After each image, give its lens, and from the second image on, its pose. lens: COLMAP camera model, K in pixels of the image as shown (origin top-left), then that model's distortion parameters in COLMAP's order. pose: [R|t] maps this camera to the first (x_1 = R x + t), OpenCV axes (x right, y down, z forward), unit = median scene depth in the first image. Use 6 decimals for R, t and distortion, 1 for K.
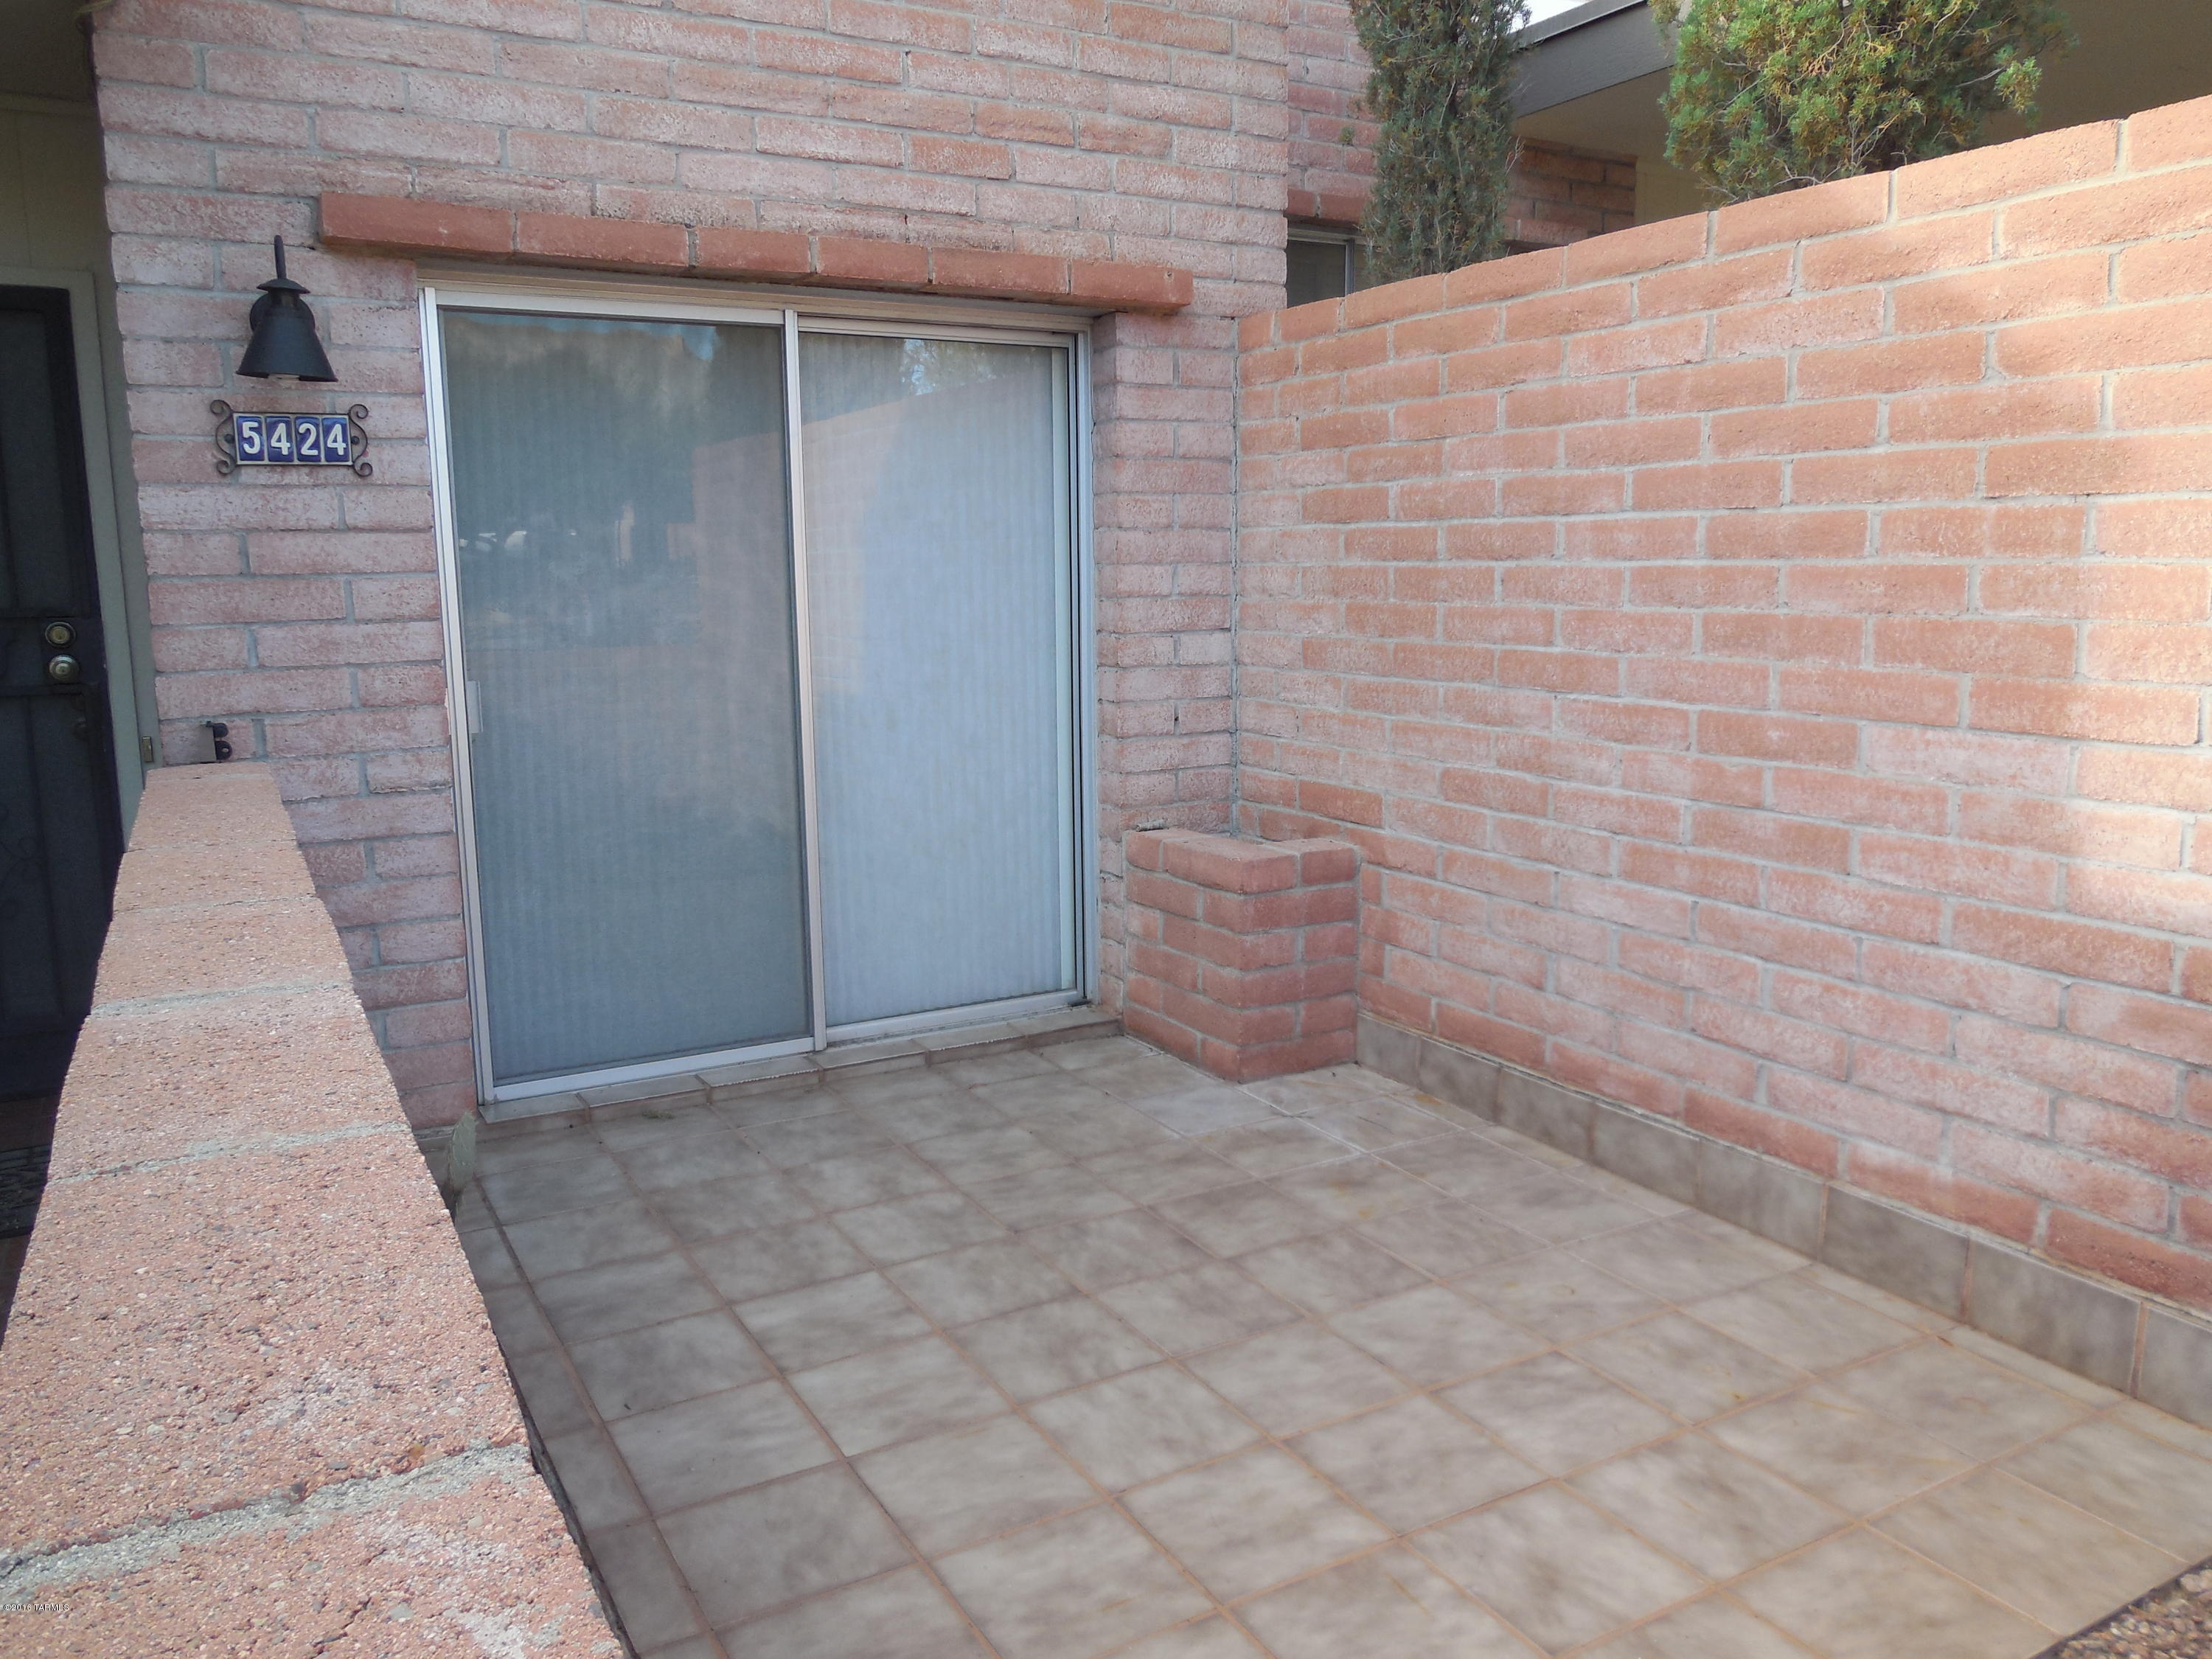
lens RADIAL K [[1650.9, 0, 1106.4], [0, 1650.9, 821.5], [0, 0, 1]] dist [-0.033226, 0.026743]
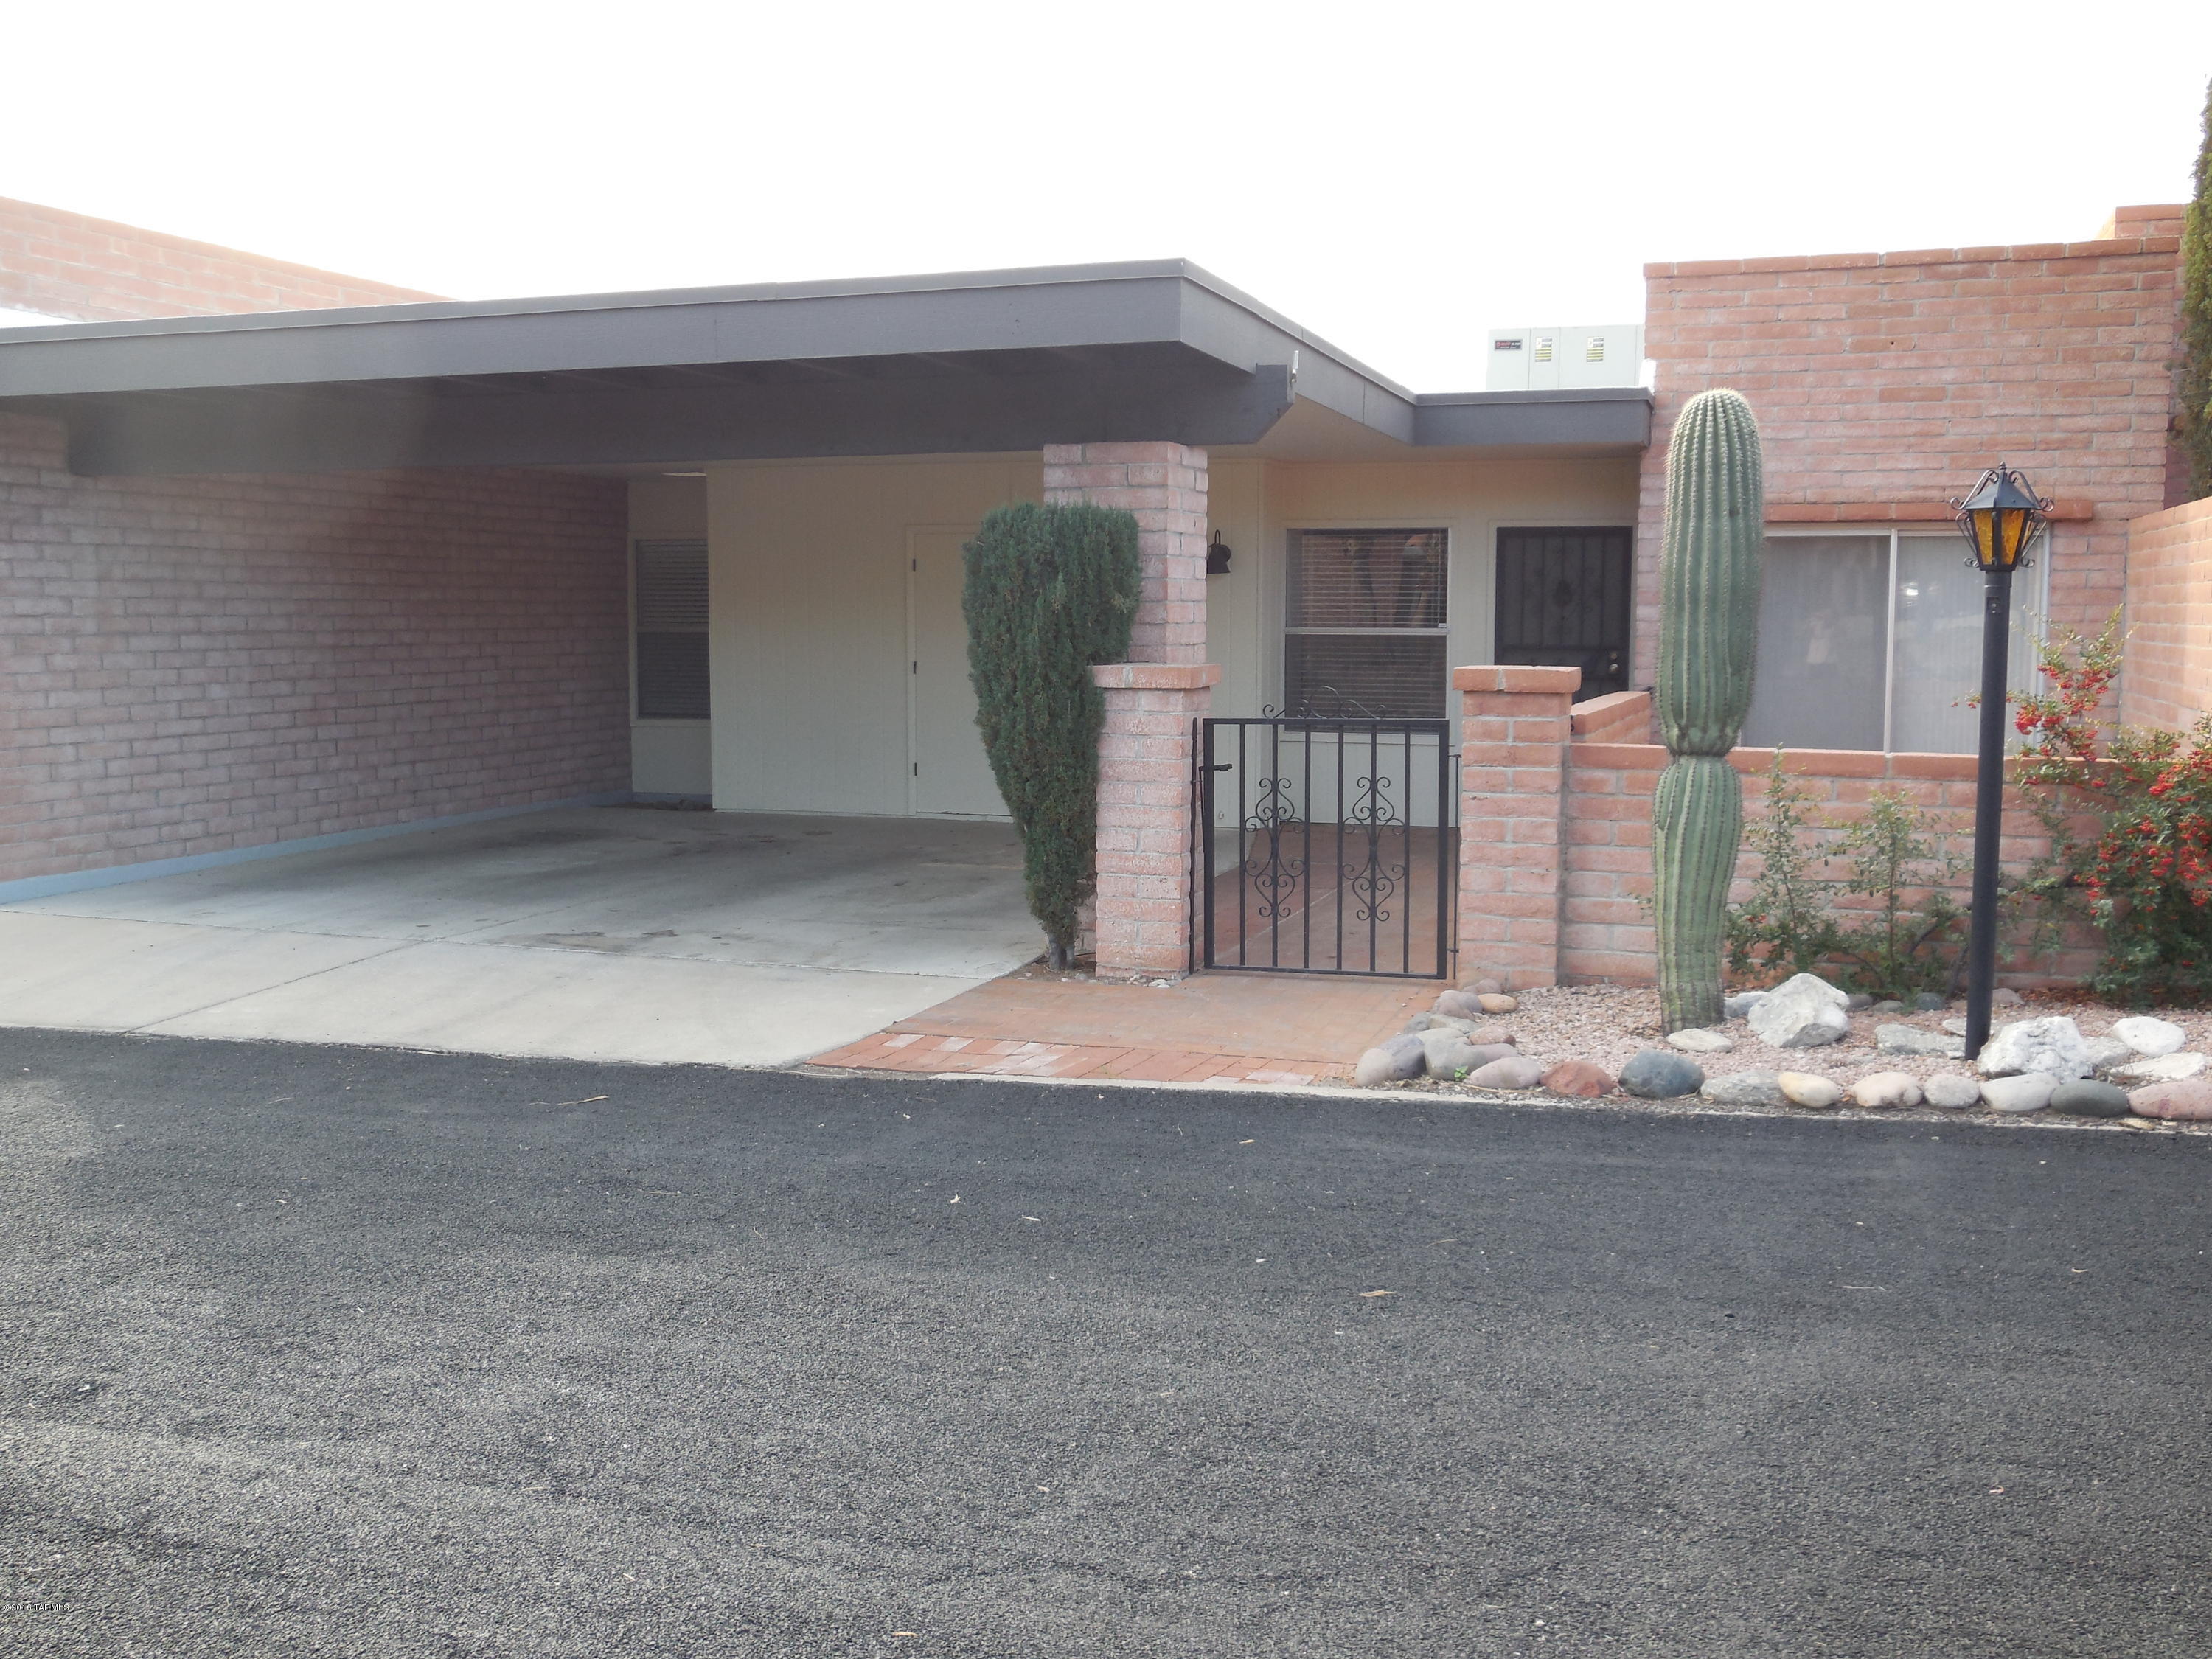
lens RADIAL K [[2195.1, 0, 1107.6], [0, 2195.1, 828.2], [0, 0, 1]] dist [-0.013114, 0.000000]
pose [[0.682429, 0.084668, -0.726032, 1.302342], [-0.124933, 0.992164, -0.001726, 0.251713], [0.720196, 0.091883, 0.687659, -1.859903]]
